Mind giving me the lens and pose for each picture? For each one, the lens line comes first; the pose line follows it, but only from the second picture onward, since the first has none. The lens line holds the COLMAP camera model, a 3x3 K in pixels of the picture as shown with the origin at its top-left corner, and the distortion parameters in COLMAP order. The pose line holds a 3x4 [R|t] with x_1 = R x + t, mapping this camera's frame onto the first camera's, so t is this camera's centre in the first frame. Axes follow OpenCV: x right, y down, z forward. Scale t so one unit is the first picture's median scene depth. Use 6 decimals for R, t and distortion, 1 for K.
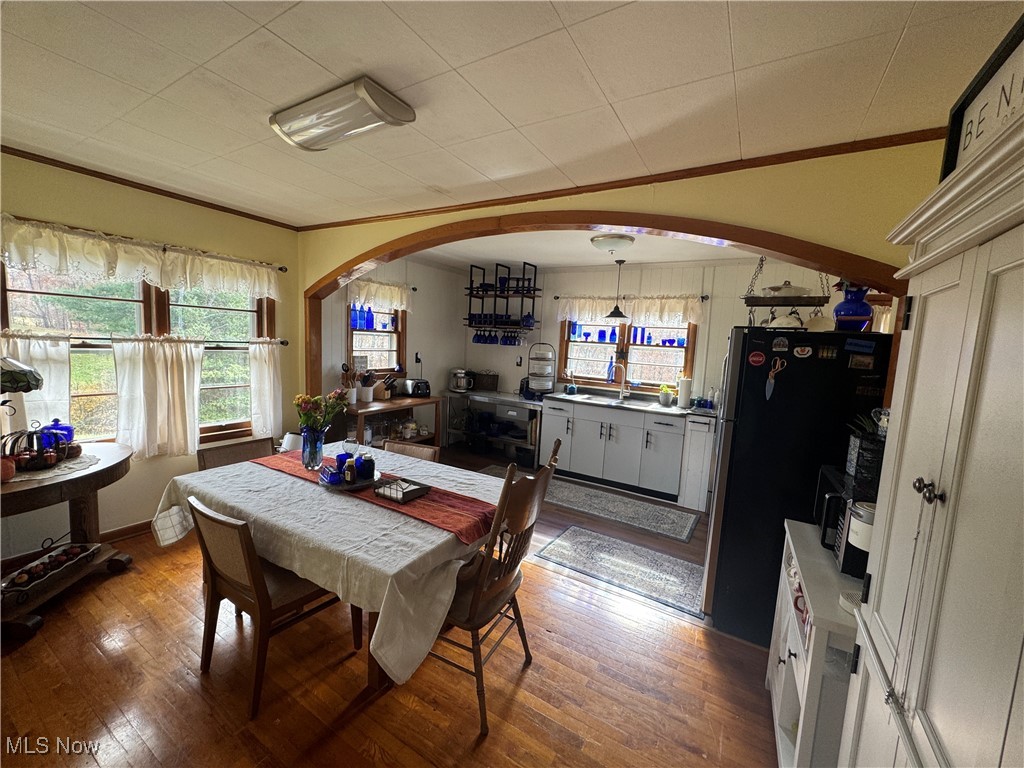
lens RADIAL K [[409.1, 0, 512.0], [0, 409.1, 384.4], [0, 0, 1]] dist [-0.000633, -0.000092]
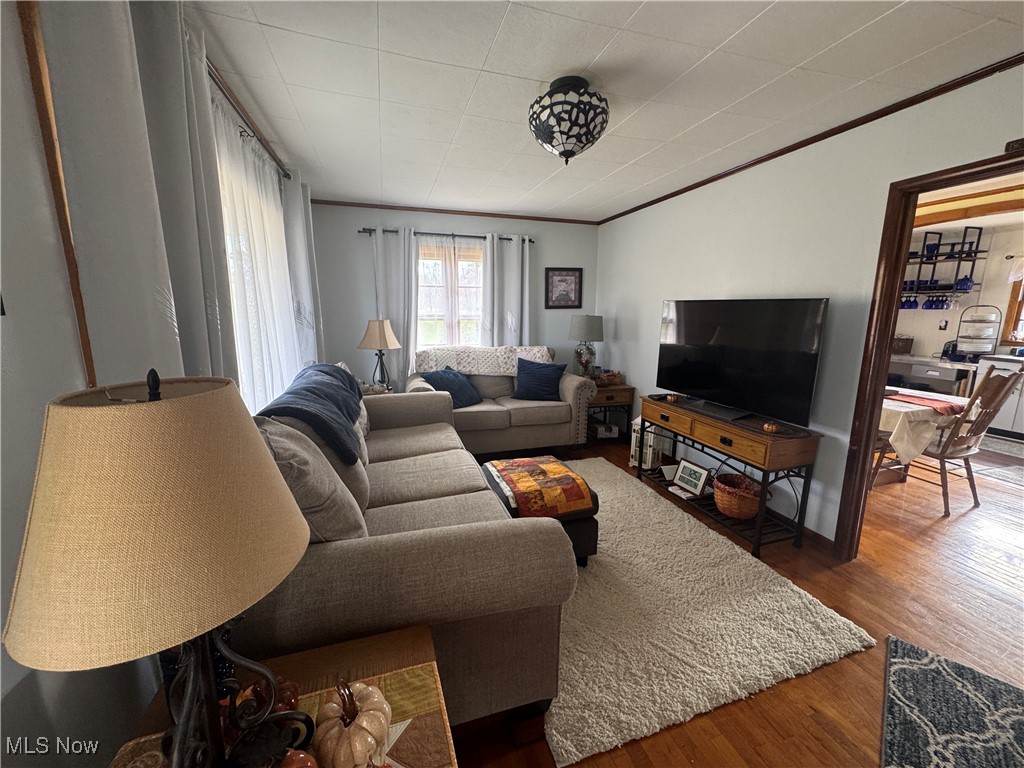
lens RADIAL K [[409.1, 0, 512.9], [0, 409.1, 384.6], [0, 0, 1]] dist [-0.000633, -0.000092]
pose [[0.748747, 0.073764, -0.658739, -0.111768], [-0.037985, 0.996931, 0.068458, 0.066561], [0.661767, -0.026235, 0.749250, -0.508561]]
